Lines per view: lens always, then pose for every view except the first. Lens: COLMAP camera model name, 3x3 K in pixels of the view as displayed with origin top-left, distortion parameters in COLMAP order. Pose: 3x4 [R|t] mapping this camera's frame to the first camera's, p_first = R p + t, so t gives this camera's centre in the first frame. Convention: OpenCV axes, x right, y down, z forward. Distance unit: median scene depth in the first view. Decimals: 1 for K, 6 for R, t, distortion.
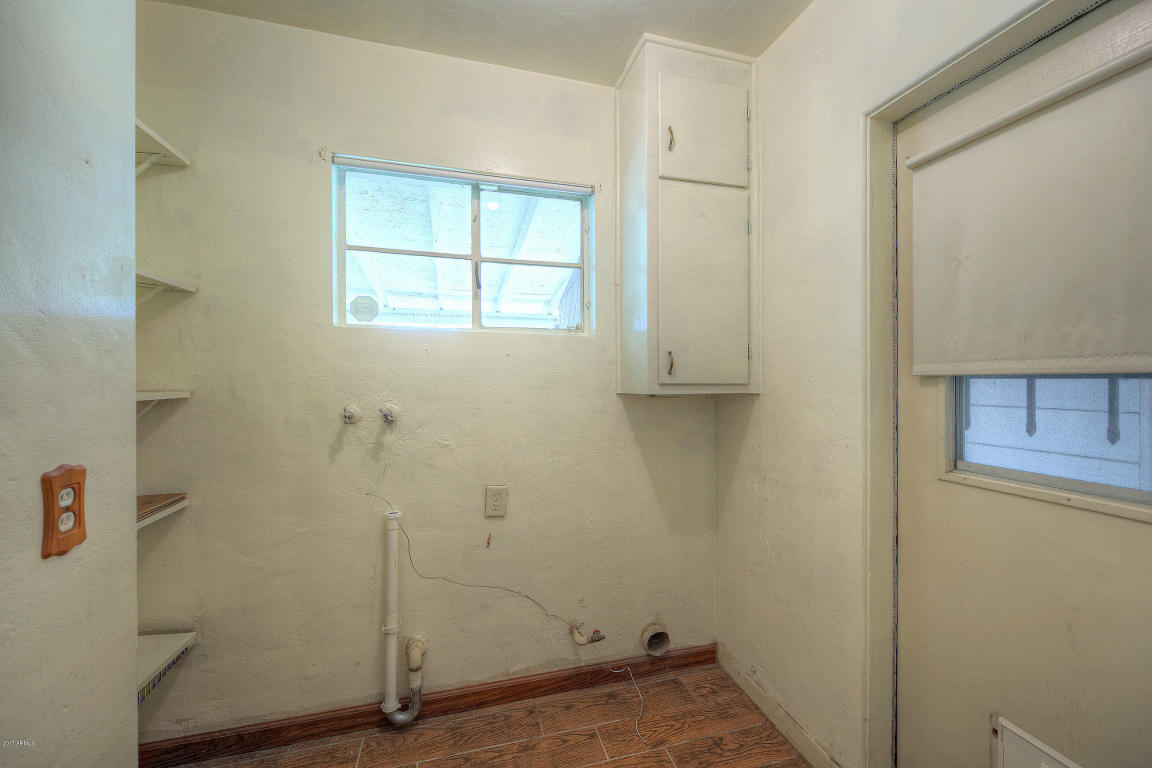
lens RADIAL K [[446.2, 0, 582.3], [0, 446.2, 384.0], [0, 0, 1]] dist [0.006712, -0.000738]
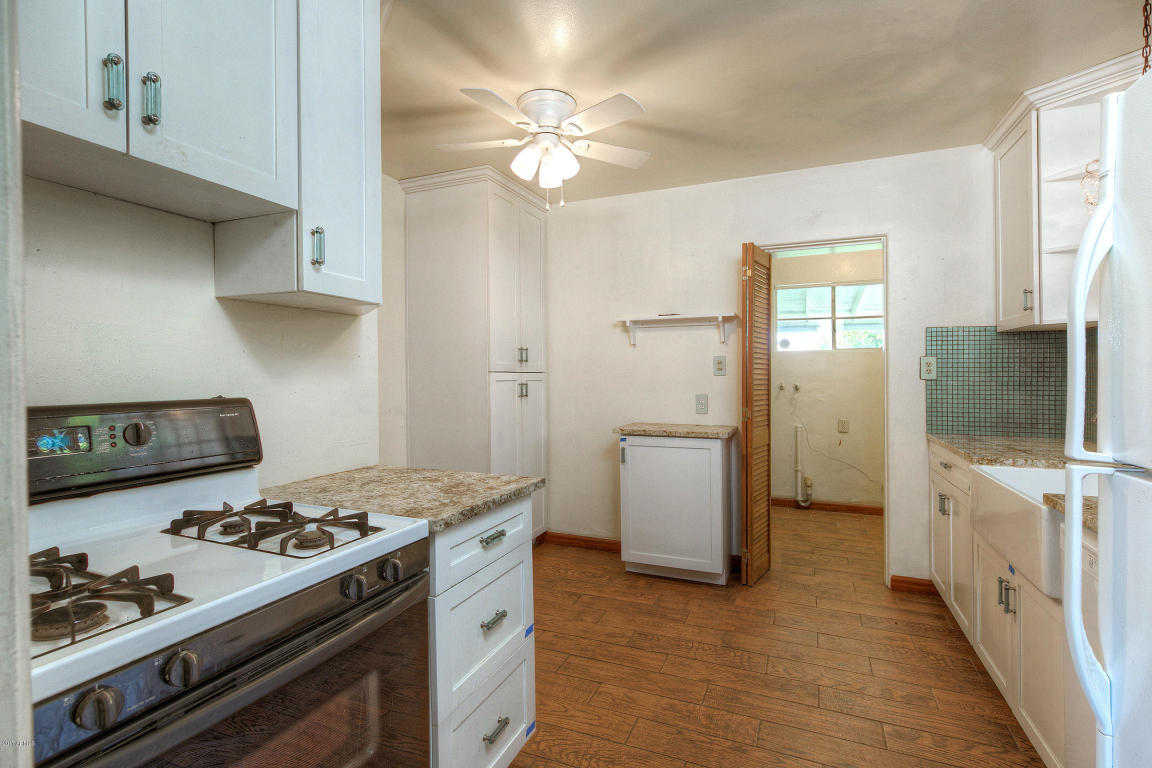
lens RADIAL K [[545.0, 0, 580.3], [0, 545.0, 380.9], [0, 0, 1]] dist [0.002874, 0.000427]
pose [[0.780159, -0.002594, -0.625576, 0.510432], [0.011567, 0.999880, 0.010278, -0.008113], [0.625474, -0.015255, 0.780096, -2.047466]]
